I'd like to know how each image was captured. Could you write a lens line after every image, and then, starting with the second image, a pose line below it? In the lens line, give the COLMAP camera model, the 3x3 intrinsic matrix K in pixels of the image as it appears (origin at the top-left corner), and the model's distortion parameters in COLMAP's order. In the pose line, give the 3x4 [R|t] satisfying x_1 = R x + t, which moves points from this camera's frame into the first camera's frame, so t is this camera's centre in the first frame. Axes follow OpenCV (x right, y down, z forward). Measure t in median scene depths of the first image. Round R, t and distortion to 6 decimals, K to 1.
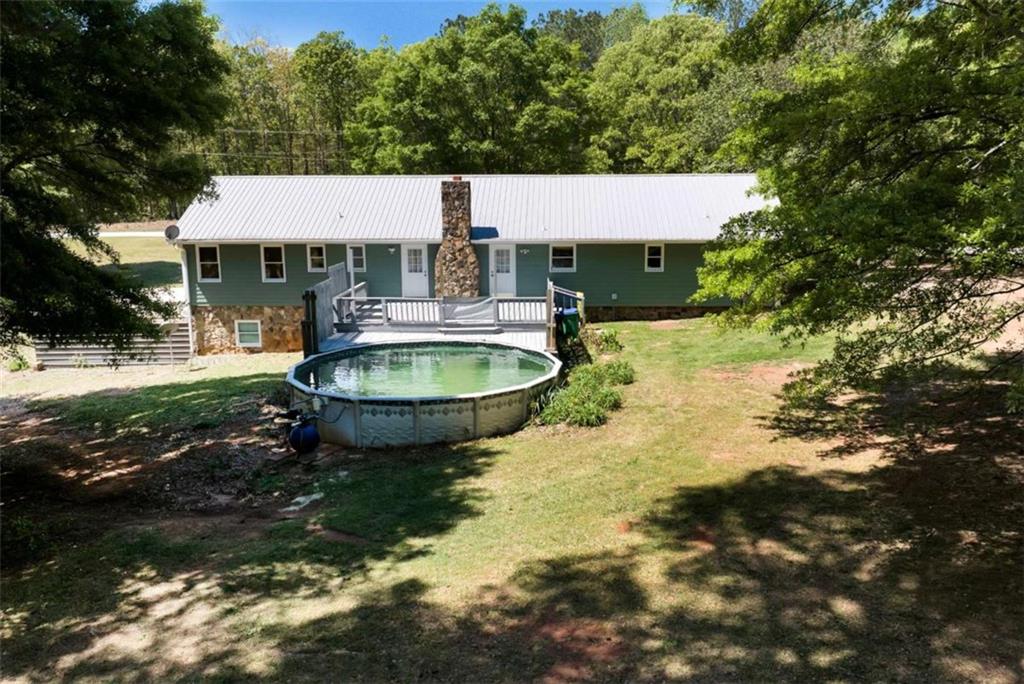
lens RADIAL K [[878.6, 0, 512.0], [0, 878.6, 342.0], [0, 0, 1]] dist [-0.014844, -0.010039]
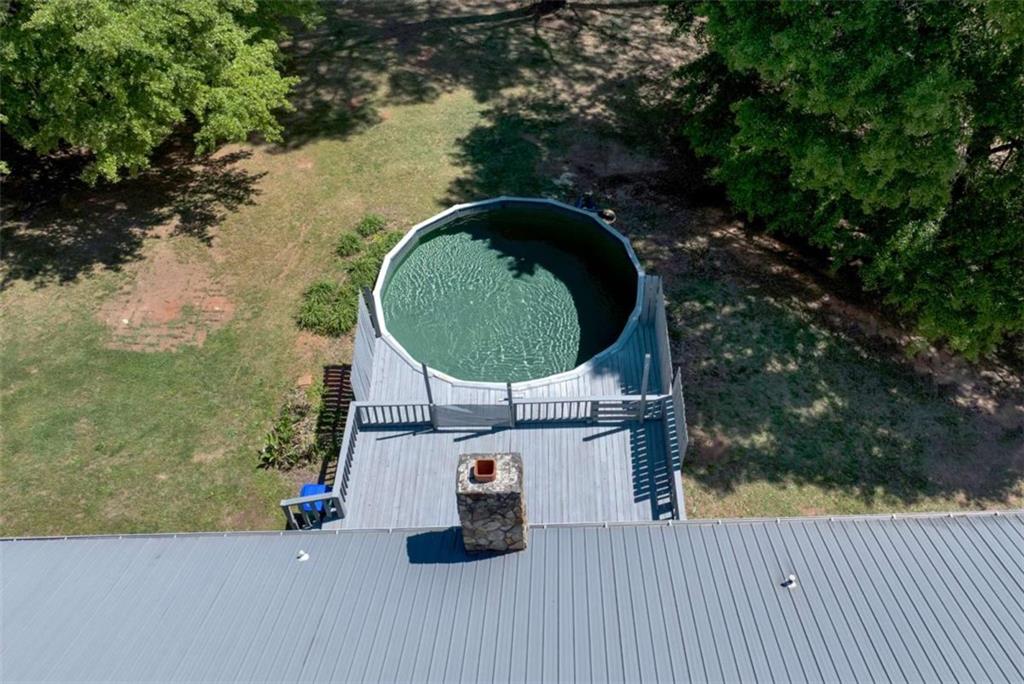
lens RADIAL K [[843.6, 0, 512.0], [0, 843.6, 342.0], [0, 0, 1]] dist [-0.011438, -0.020377]
pose [[-0.998534, 0.053725, 0.006535, -0.068864], [0.034409, 0.536998, 0.842881, -0.505086], [0.041775, 0.841871, -0.538060, 1.084429]]
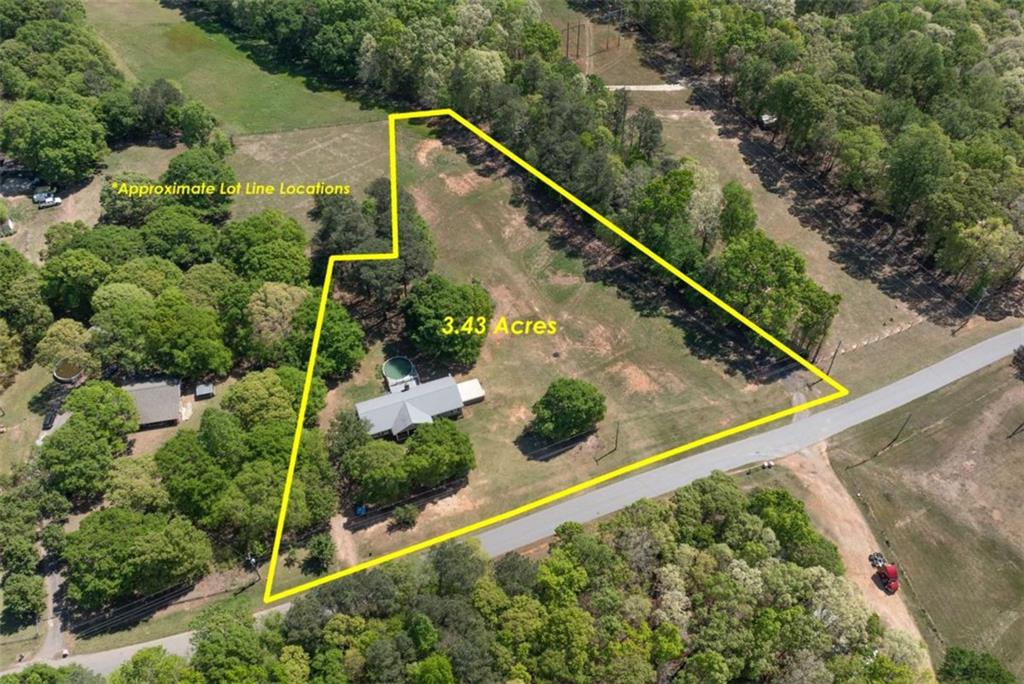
lens RADIAL K [[843.6, 0, 512.0], [0, 843.6, 342.0], [0, 0, 1]] dist [-0.011438, -0.020377]
pose [[-0.916523, 0.306533, -0.256950, 0.687982], [-0.057693, 0.534373, 0.843278, -5.269046], [0.395799, 0.787708, -0.472080, 3.746284]]
